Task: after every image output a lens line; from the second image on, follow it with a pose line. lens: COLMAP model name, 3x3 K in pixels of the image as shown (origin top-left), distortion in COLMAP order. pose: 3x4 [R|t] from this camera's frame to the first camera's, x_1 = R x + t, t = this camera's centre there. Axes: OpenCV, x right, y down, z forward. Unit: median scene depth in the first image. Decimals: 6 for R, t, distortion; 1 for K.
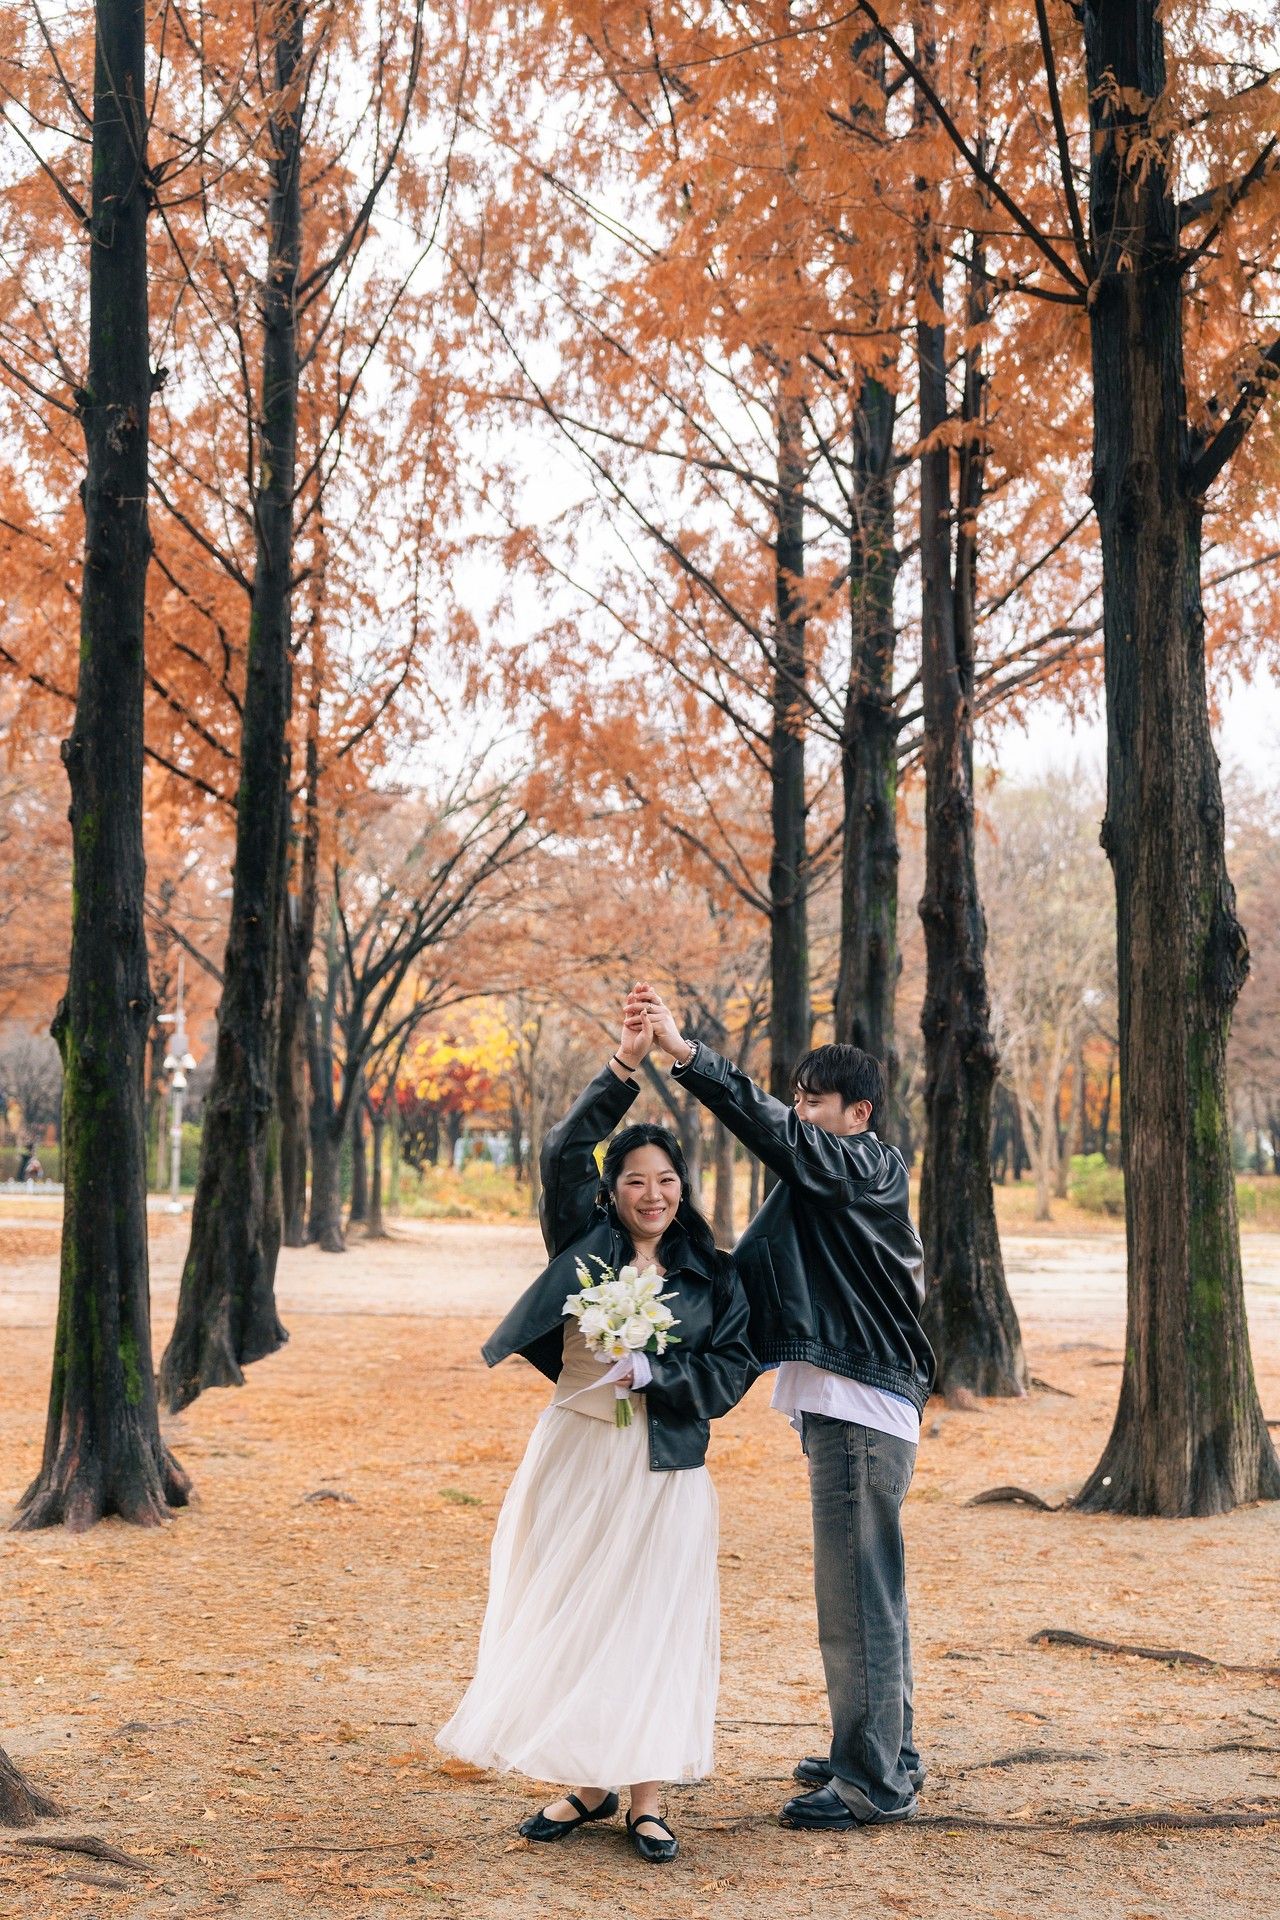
lens RADIAL K [[3556.5, 0, 639.9], [0, 3556.5, 1110.1], [0, 0, 1]] dist [0.035444, -0.165545]
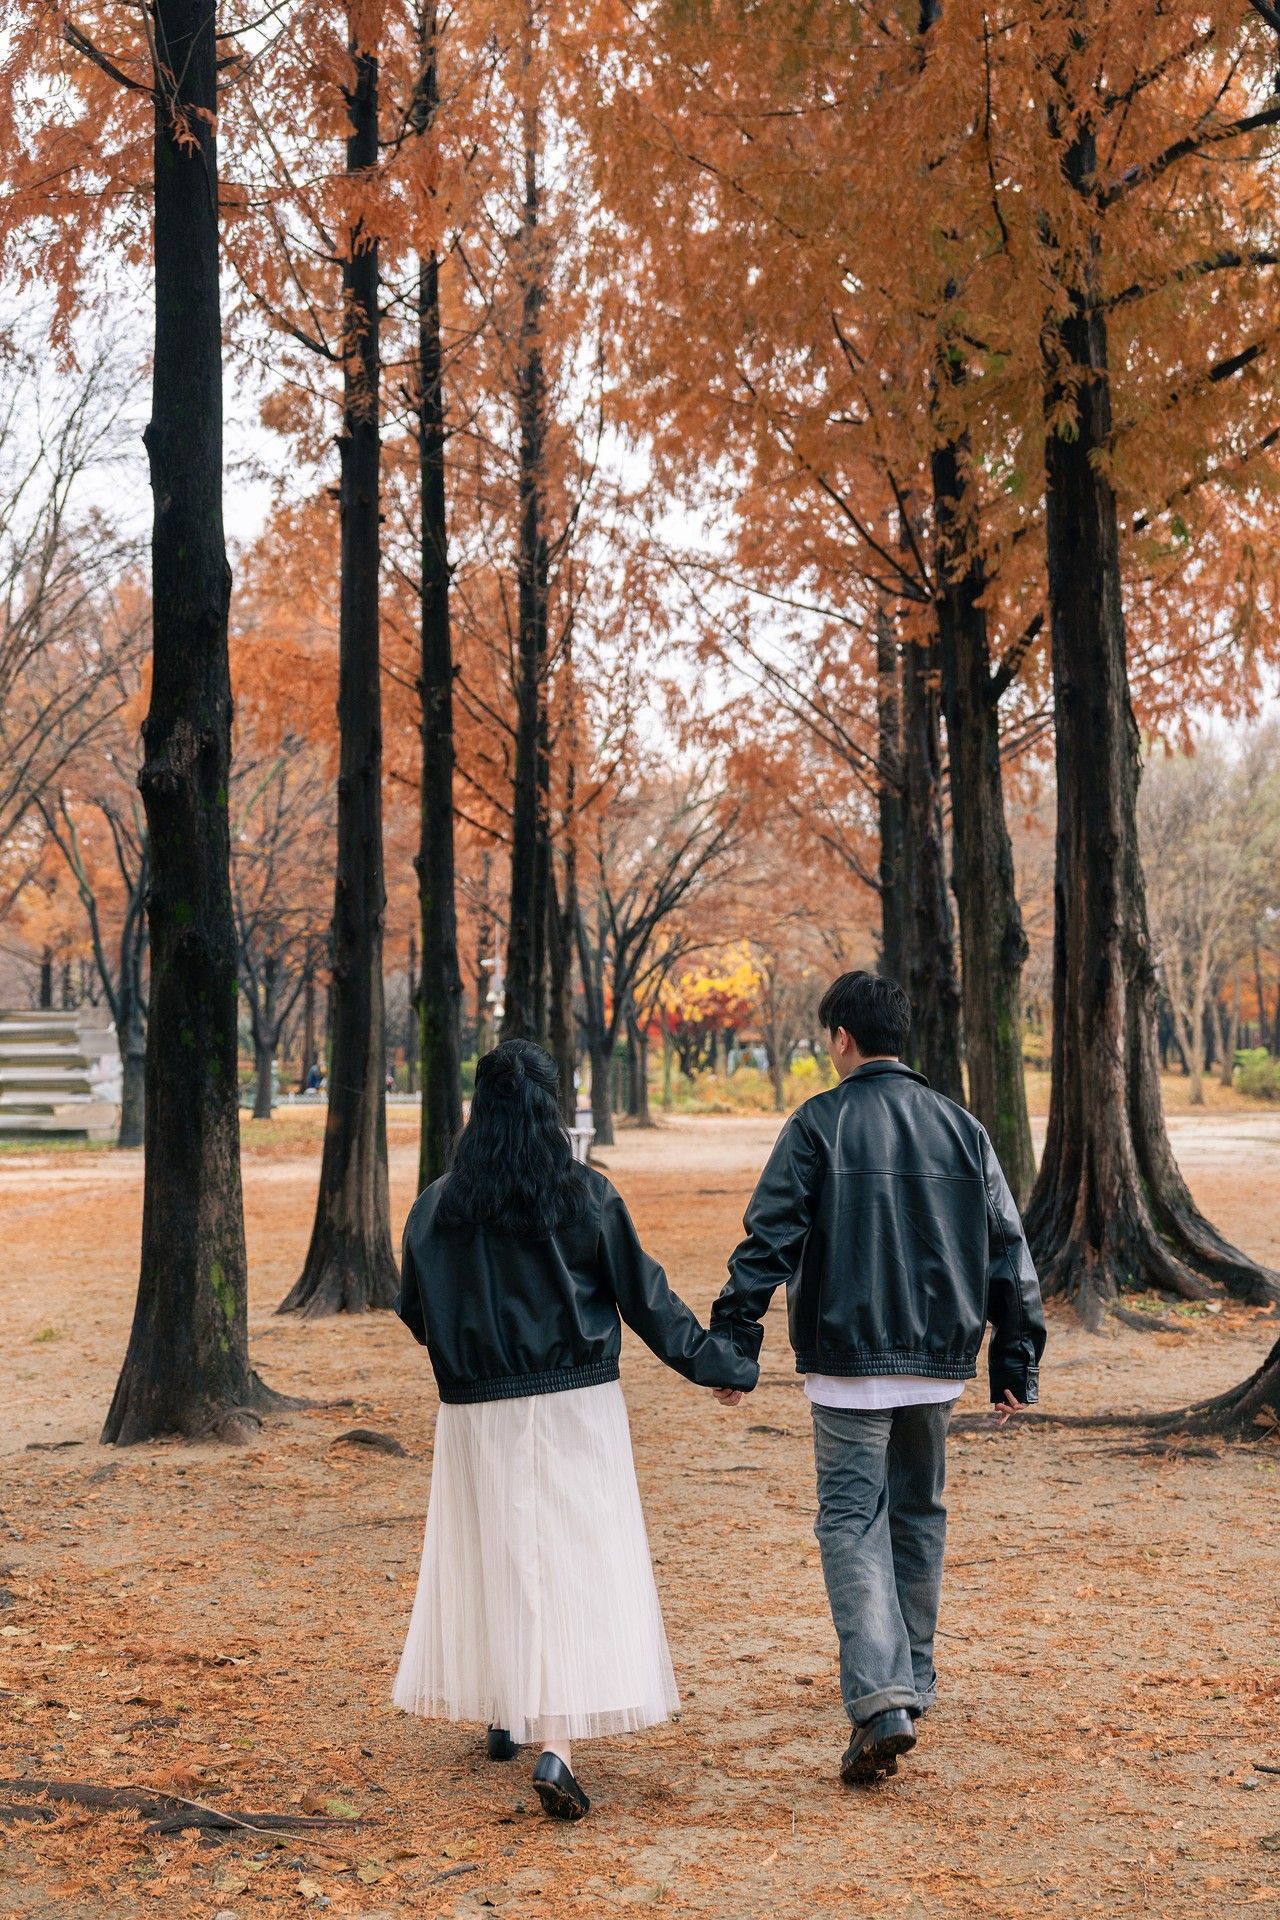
lens RADIAL K [[3577.9, 0, 651.6], [0, 3577.9, 926.2], [0, 0, 1]] dist [0.036108, -0.183331]
pose [[0.995469, -0.033329, -0.089057, 0.057142], [0.030977, 0.999137, -0.027665, -0.002259], [0.089902, 0.024781, 0.995642, -0.381250]]
